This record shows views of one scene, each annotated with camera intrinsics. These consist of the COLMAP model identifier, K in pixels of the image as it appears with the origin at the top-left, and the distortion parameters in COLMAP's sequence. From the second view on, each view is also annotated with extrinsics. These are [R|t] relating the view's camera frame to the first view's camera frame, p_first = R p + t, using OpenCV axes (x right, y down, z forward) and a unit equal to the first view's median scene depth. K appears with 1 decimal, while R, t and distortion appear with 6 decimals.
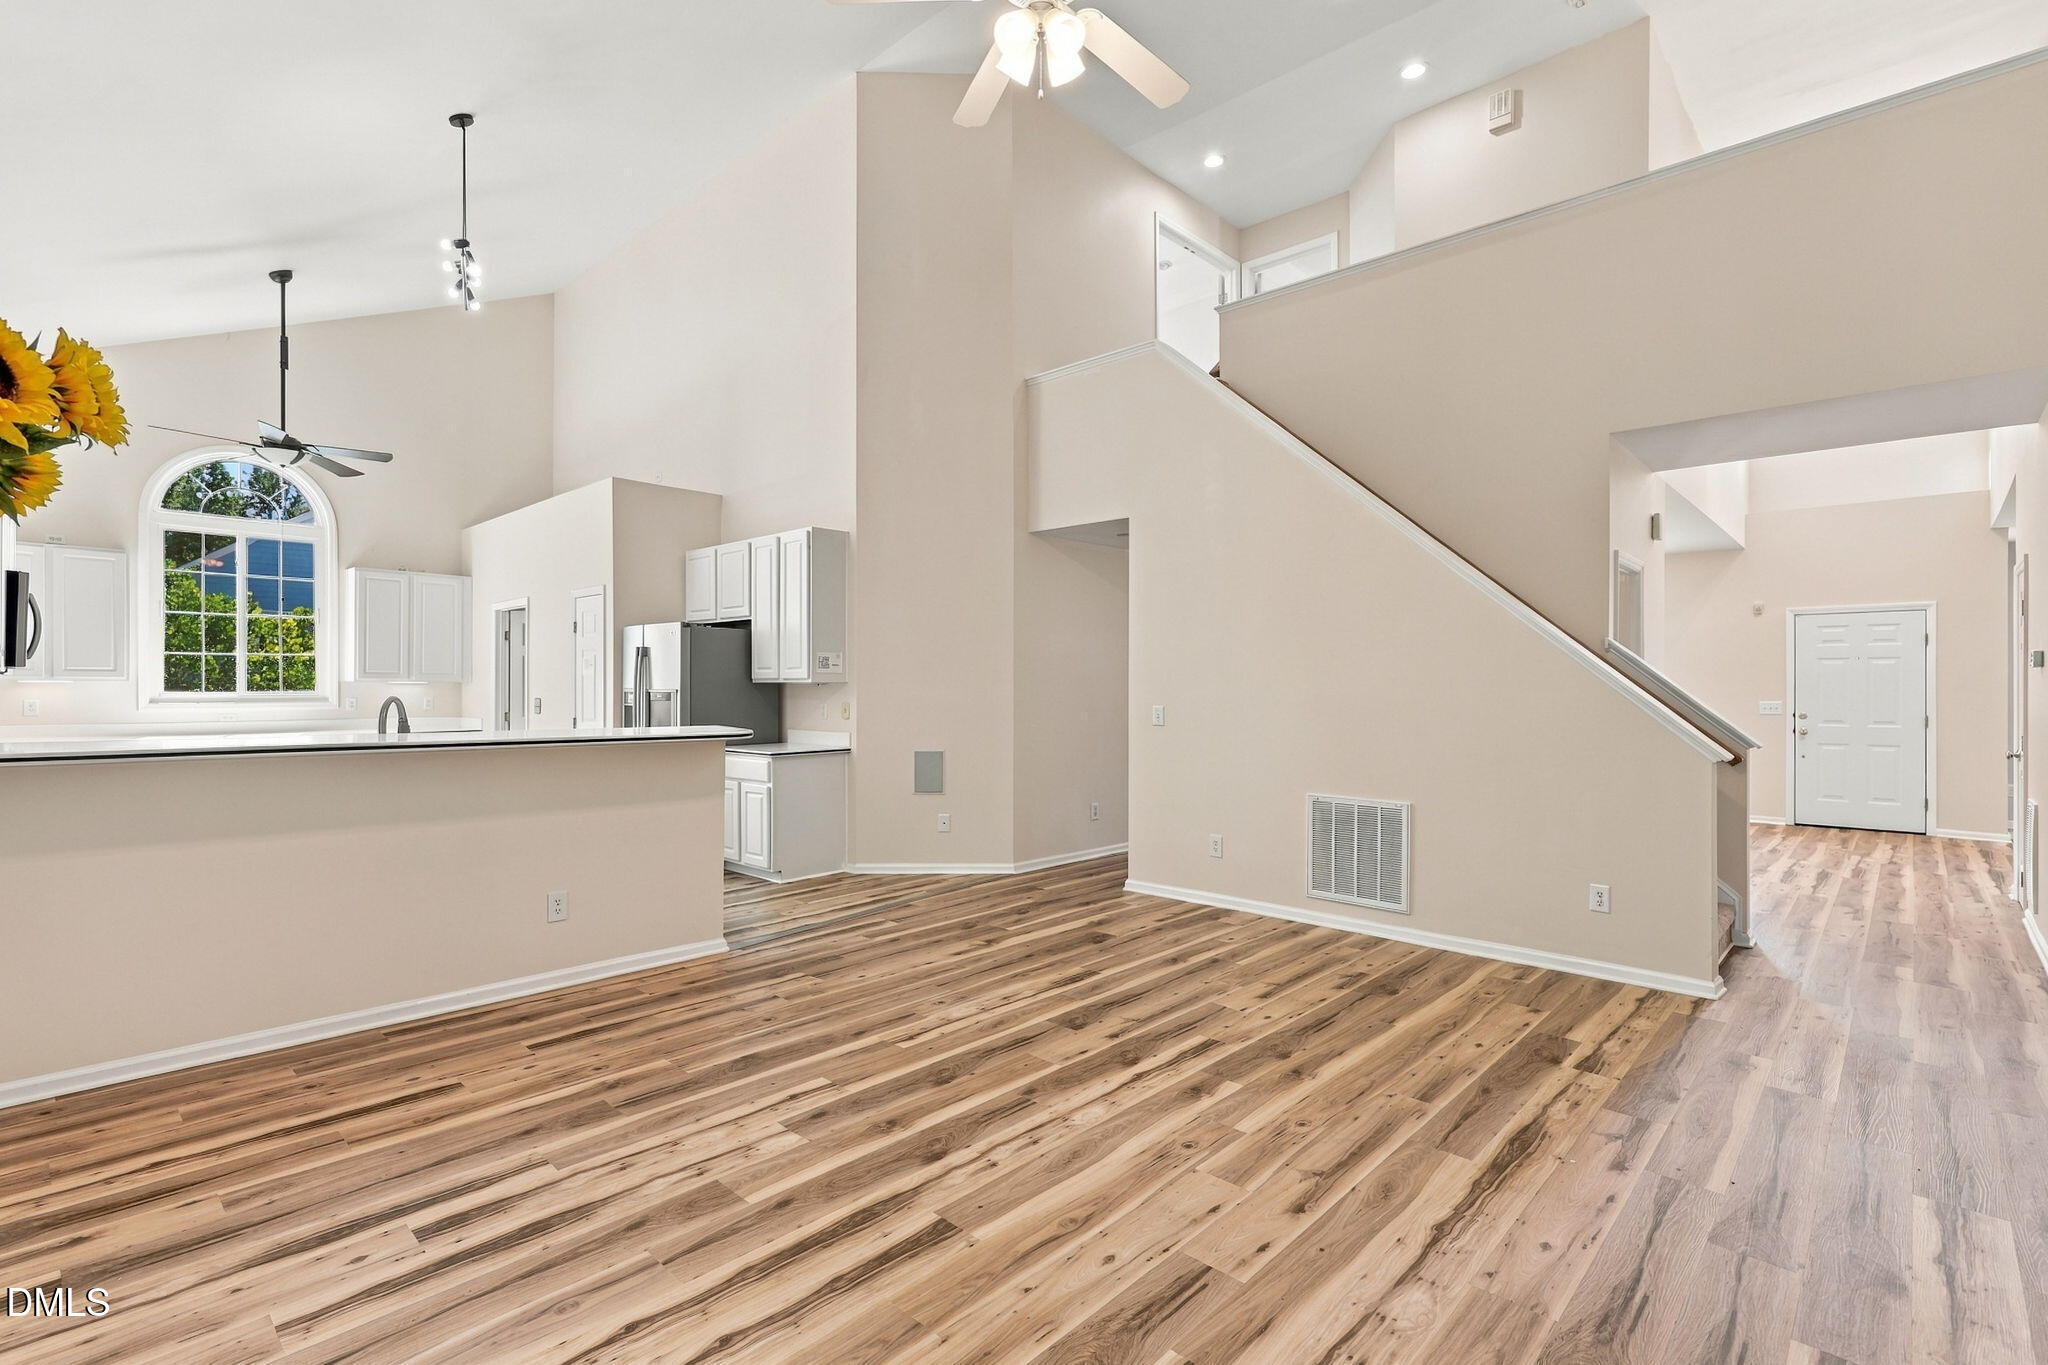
lens RADIAL K [[909.1, 0, 1024.0], [0, 909.1, 682.5], [0, 0, 1]] dist [0.000344, -0.000395]
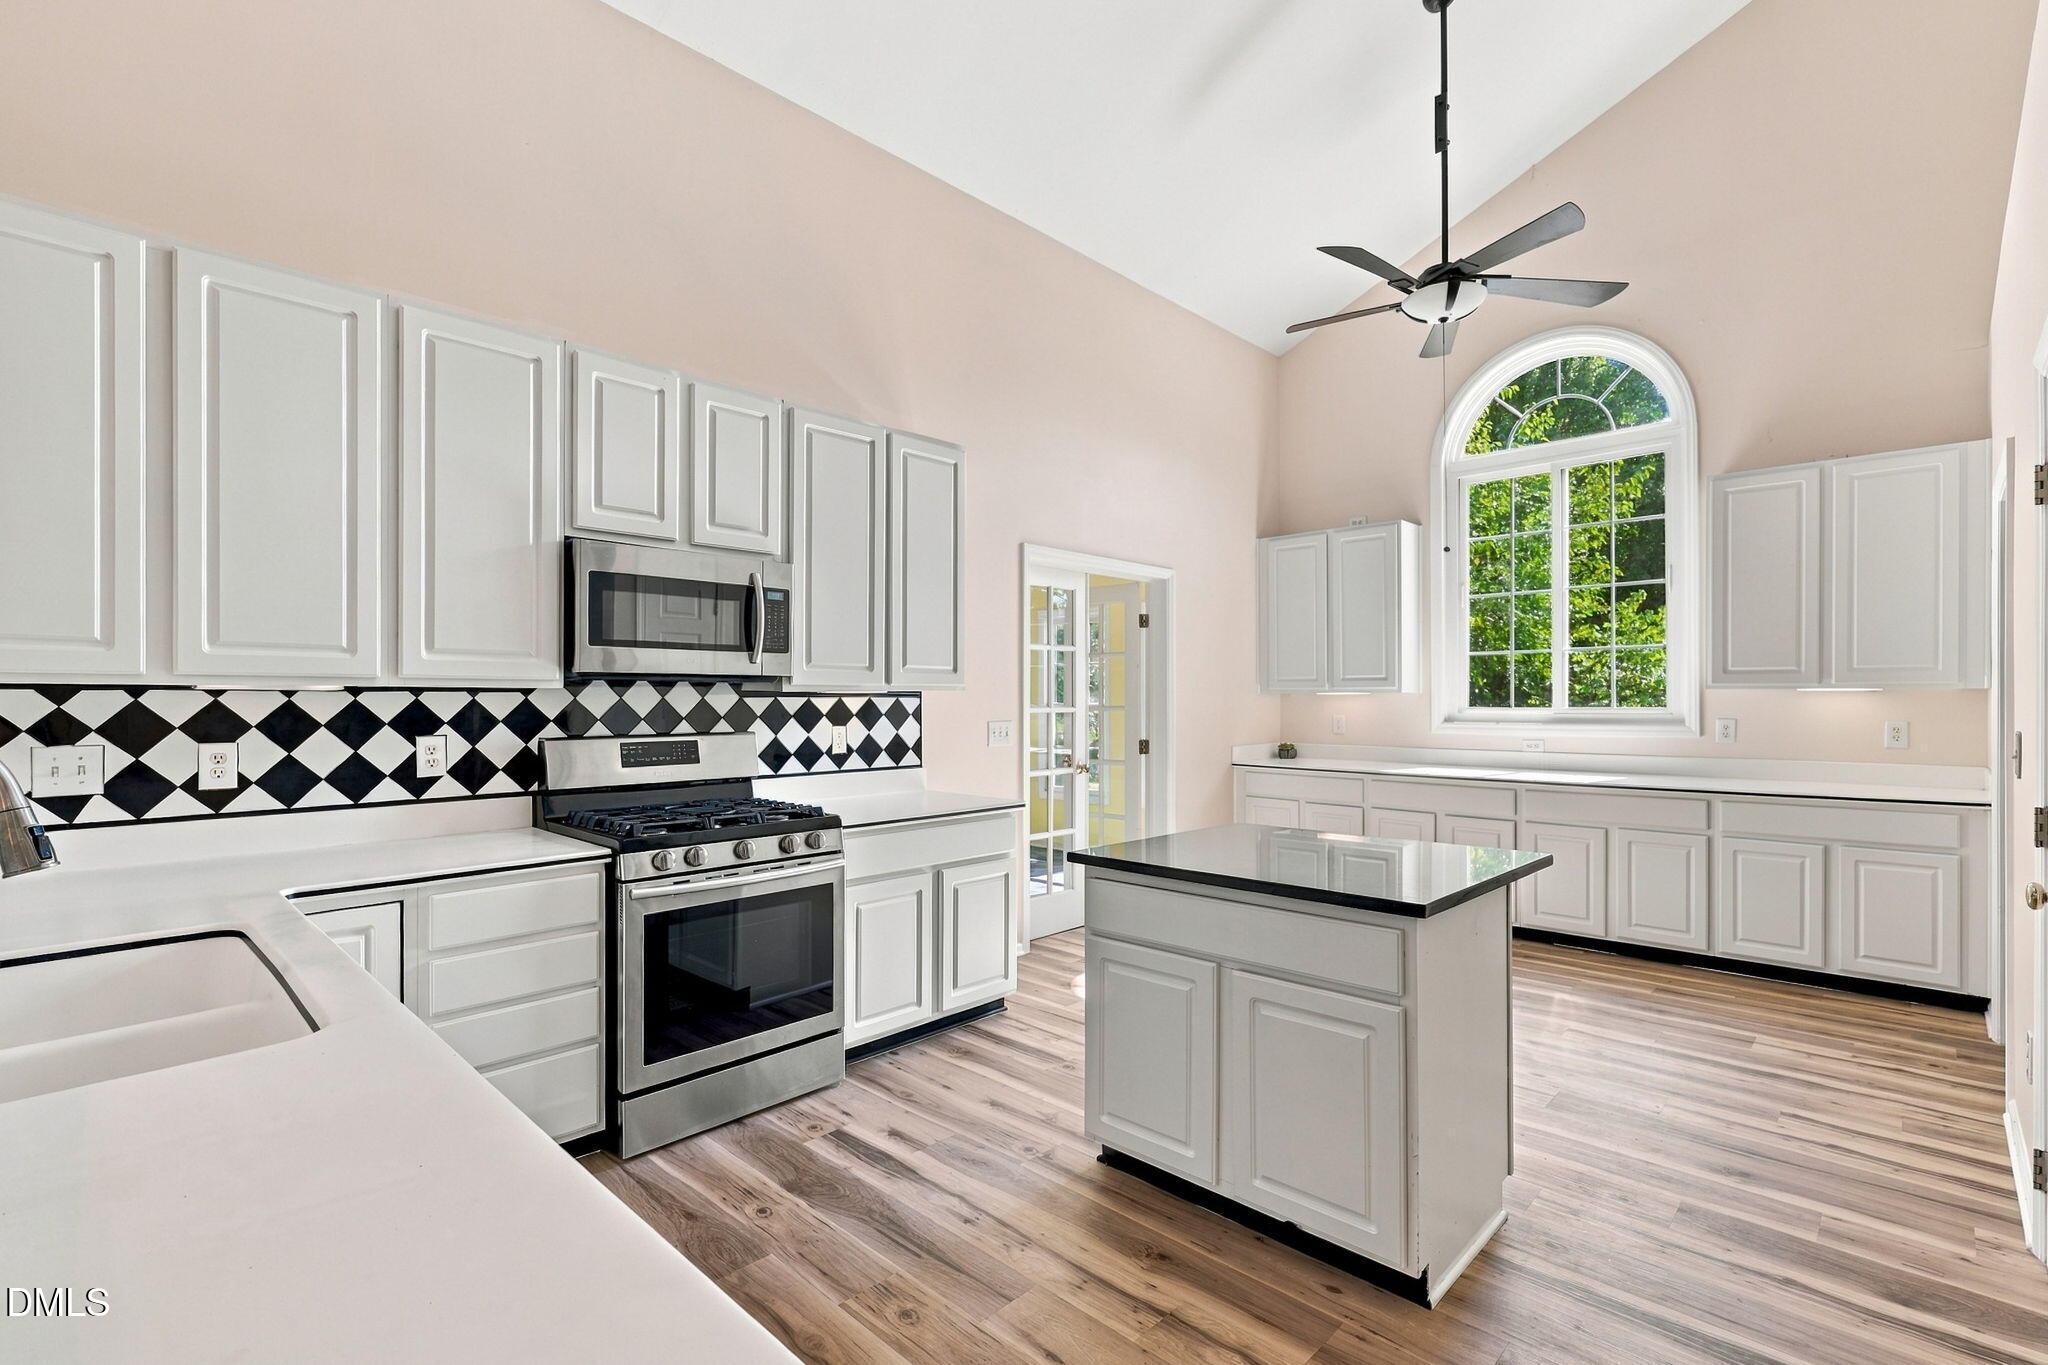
lens RADIAL K [[930.0, 0, 1053.4], [0, 930.0, 695.6], [0, 0, 1]] dist [-0.000753, 0.000399]
pose [[0.021830, -0.008635, -0.999724, -0.531915], [0.006247, 0.999944, -0.008500, 0.013358], [0.999742, -0.006060, 0.021883, 1.625451]]
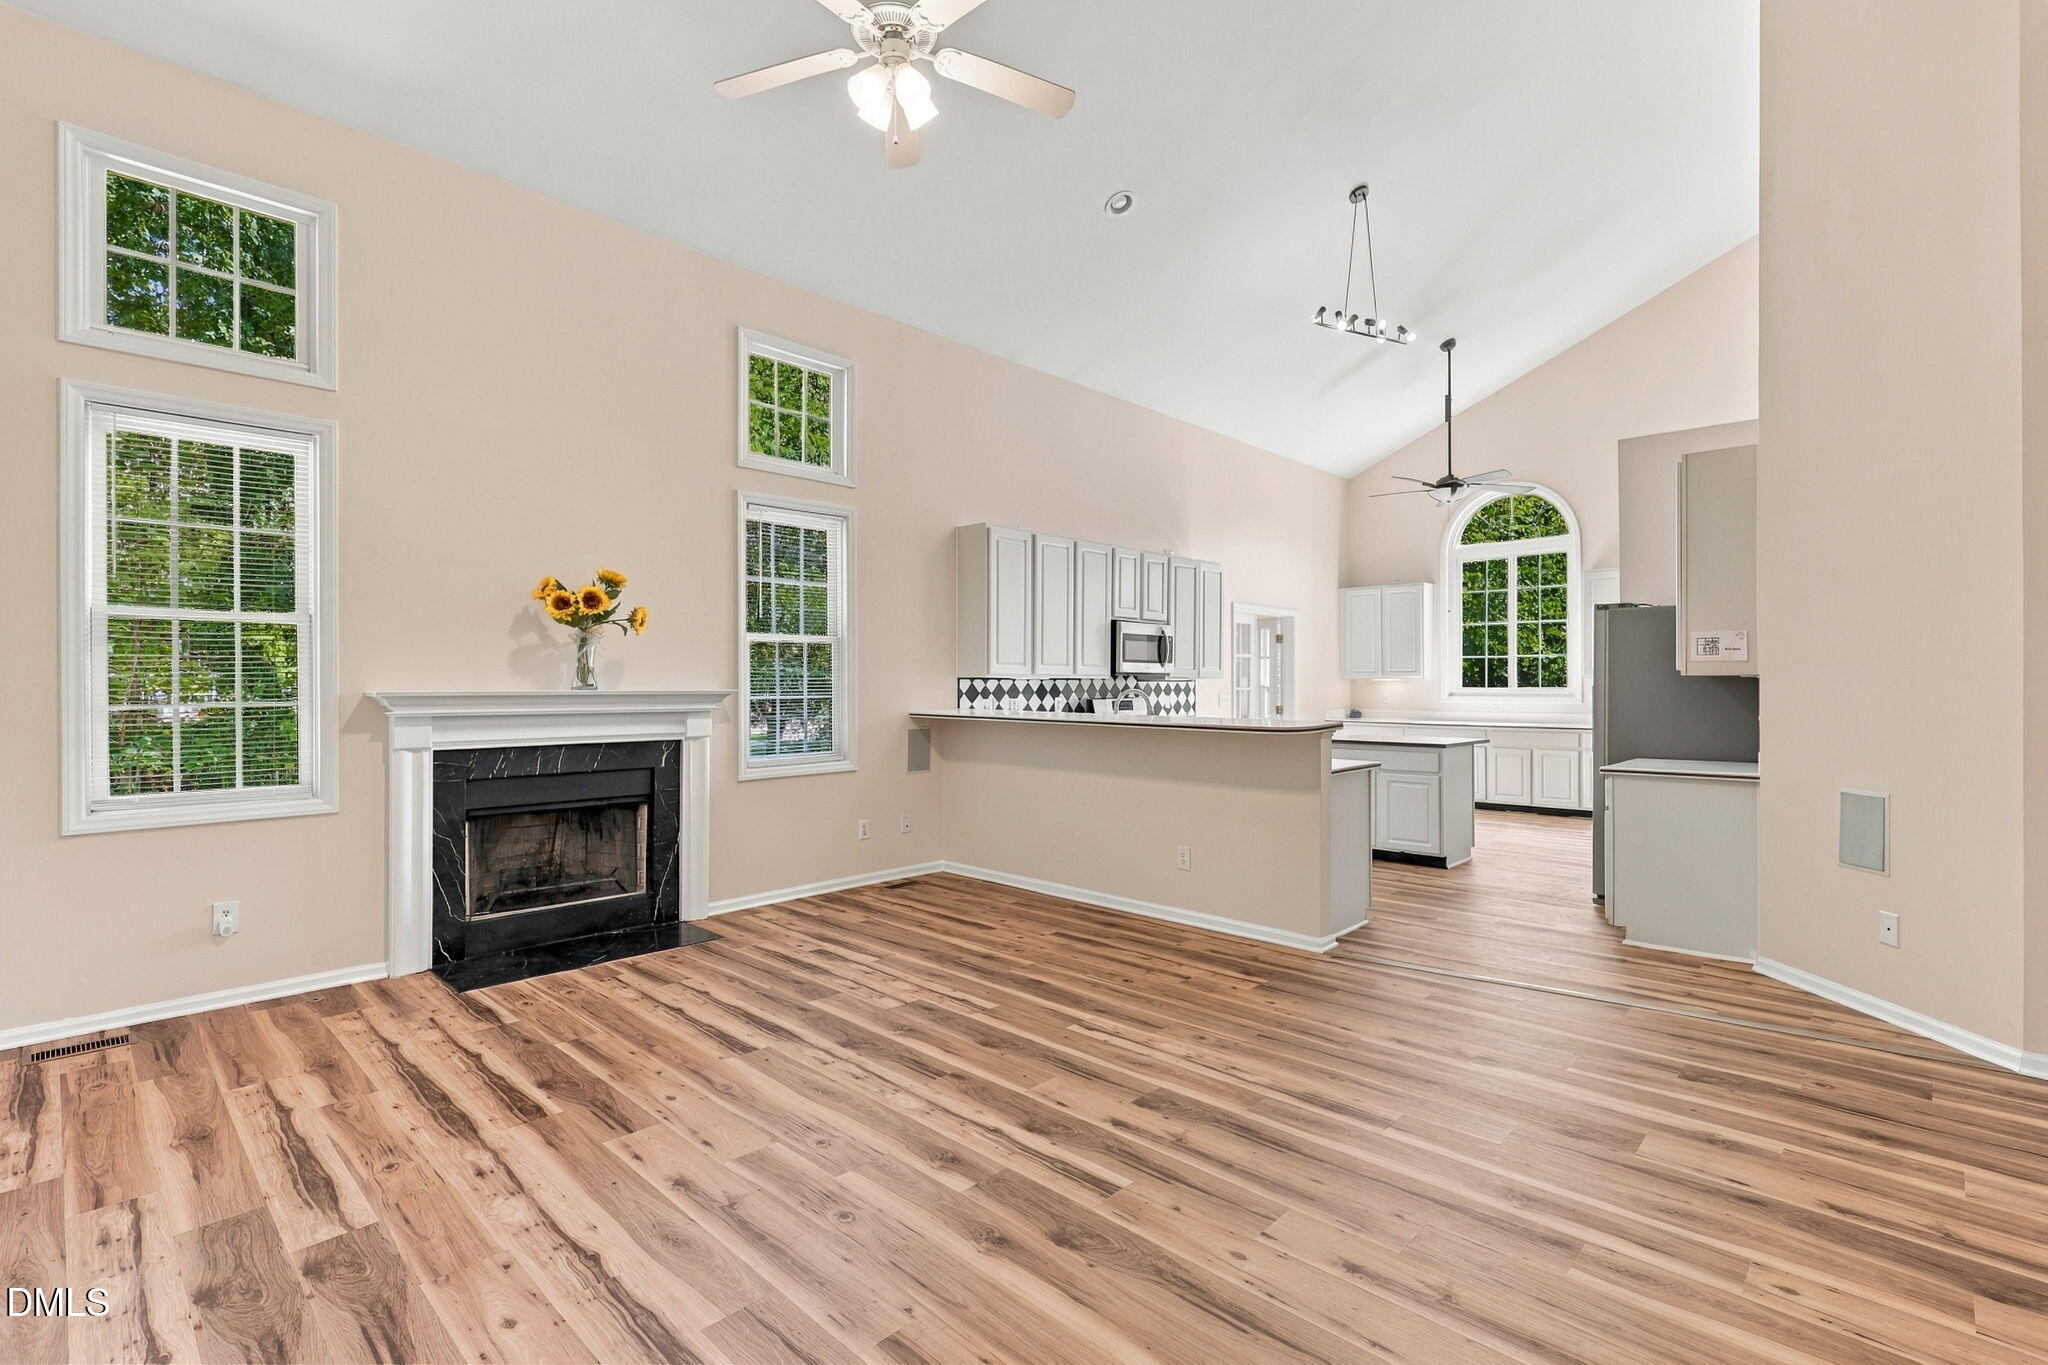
lens RADIAL K [[940.8, 0, 1037.3], [0, 940.8, 676.9], [0, 0, 1]] dist [0.000844, 0.000350]
pose [[0.015933, -0.008566, -0.999836, 0.935459], [0.004731, 0.999953, -0.008491, 0.009699], [0.999862, -0.004595, 0.015973, 0.940978]]
